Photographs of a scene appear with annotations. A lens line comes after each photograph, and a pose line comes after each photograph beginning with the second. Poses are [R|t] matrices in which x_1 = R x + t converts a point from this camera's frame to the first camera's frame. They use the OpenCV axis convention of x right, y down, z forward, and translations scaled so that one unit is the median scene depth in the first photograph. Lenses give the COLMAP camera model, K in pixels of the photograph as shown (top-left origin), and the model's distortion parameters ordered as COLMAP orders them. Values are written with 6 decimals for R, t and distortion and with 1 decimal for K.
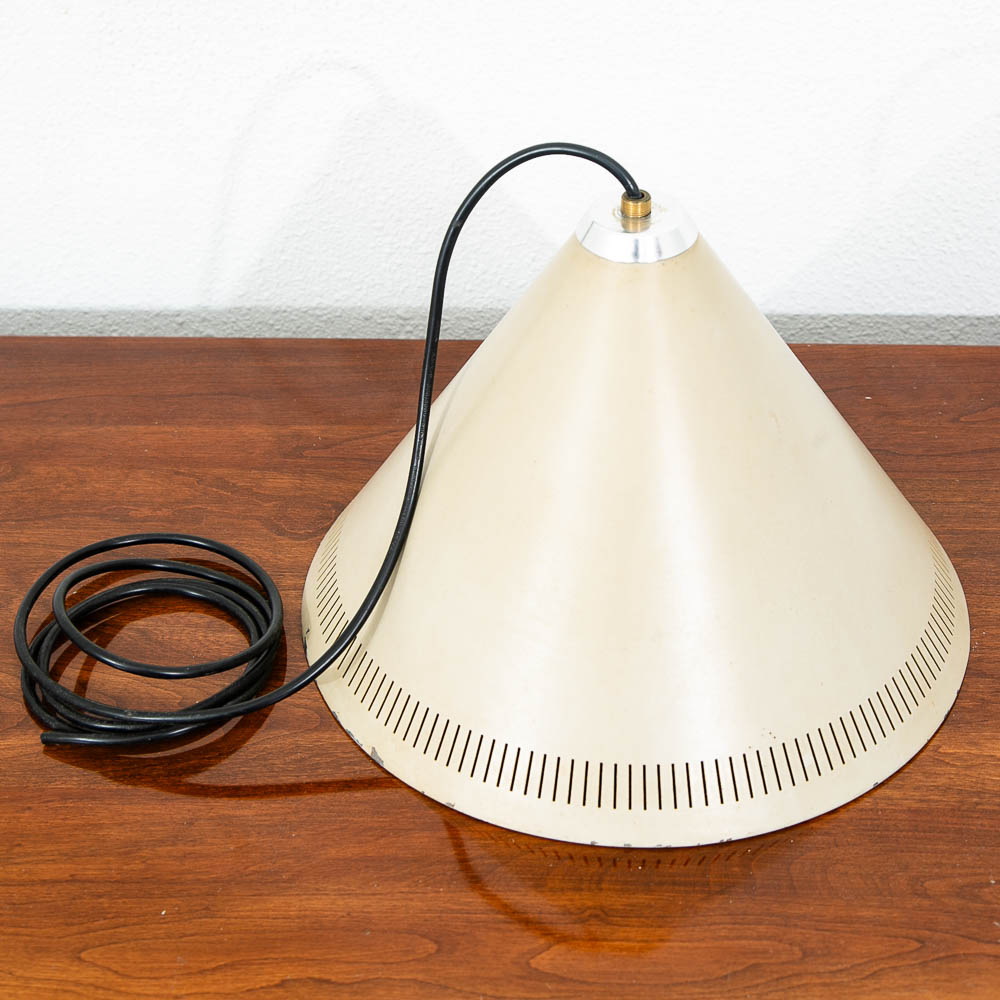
lens RADIAL K [[2264.2, 0, 504.0], [0, 2264.2, 351.5], [0, 0, 1]] dist [0.088340, 0.000000]
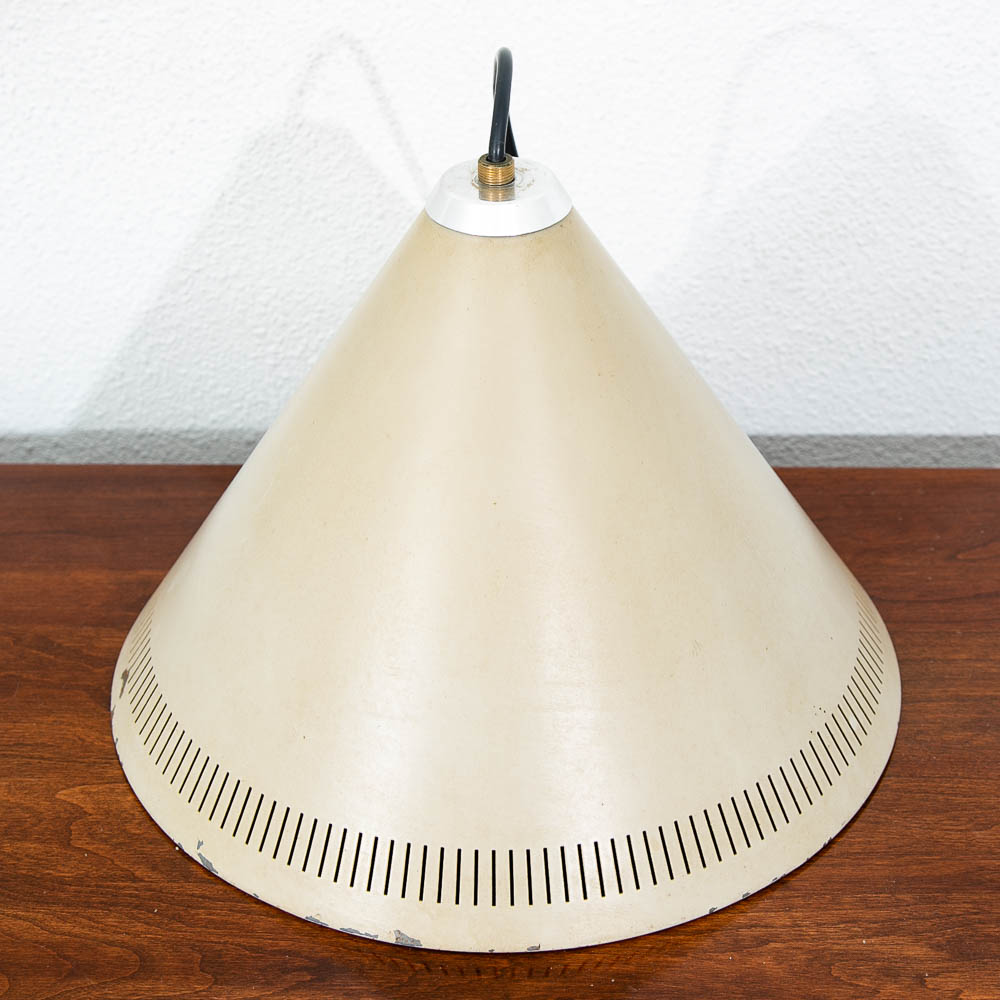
lens RADIAL K [[2047.7, 0, 524.9], [0, 2047.7, 416.9], [0, 0, 1]] dist [0.055835, 0.000000]
pose [[0.999567, -0.004925, 0.028994, 0.021188], [0.006082, 0.999184, -0.039937, 0.007337], [-0.028774, 0.040096, 0.998781, 0.236235]]
